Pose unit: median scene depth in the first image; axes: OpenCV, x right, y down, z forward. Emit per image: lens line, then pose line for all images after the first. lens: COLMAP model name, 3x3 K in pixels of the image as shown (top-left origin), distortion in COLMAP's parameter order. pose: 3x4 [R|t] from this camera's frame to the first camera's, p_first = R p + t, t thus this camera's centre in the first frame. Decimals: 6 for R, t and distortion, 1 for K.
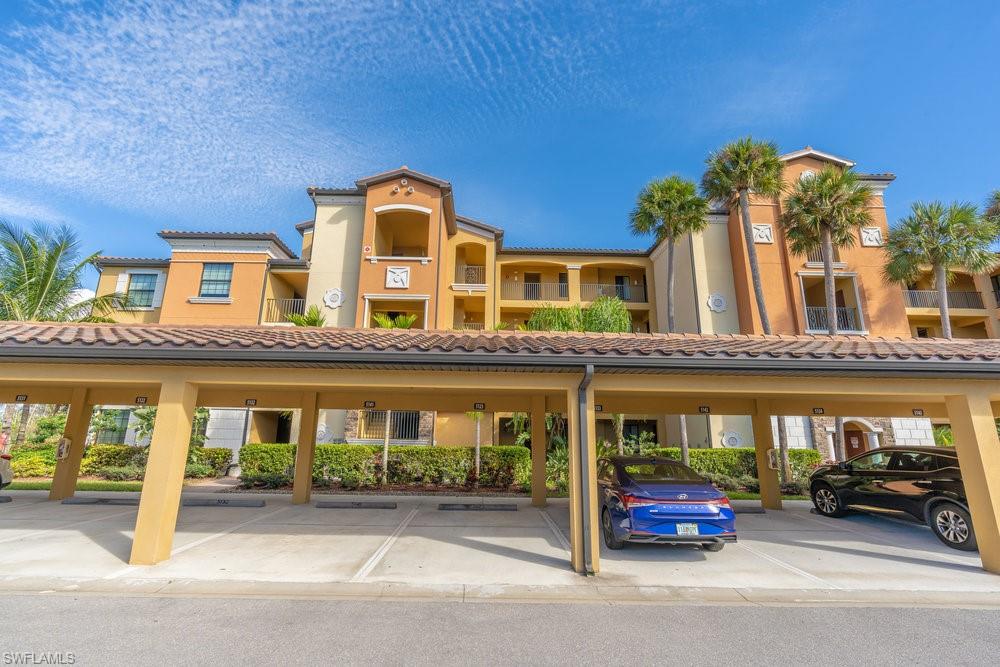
lens RADIAL K [[442.1, 0, 498.4], [0, 442.1, 339.8], [0, 0, 1]] dist [-0.015381, -0.000288]
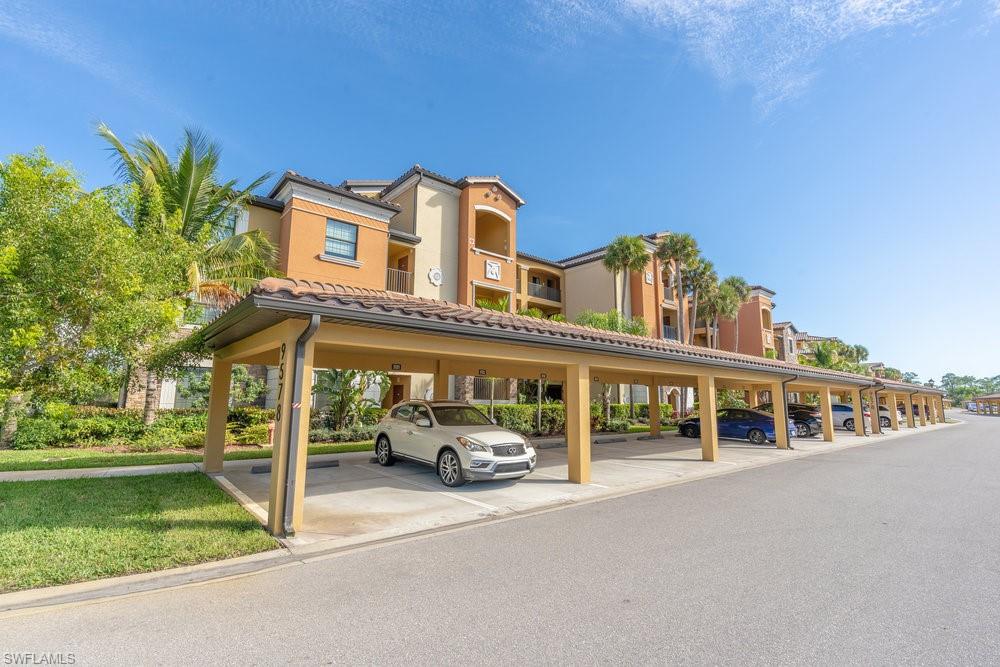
lens RADIAL K [[456.5, 0, 498.6], [0, 456.5, 329.6], [0, 0, 1]] dist [-0.000898, -0.000266]
pose [[0.772358, 0.090708, 0.628677, -0.980366], [-0.146122, 0.988579, 0.036881, -0.026131], [-0.618152, -0.120349, 0.776791, -0.022653]]
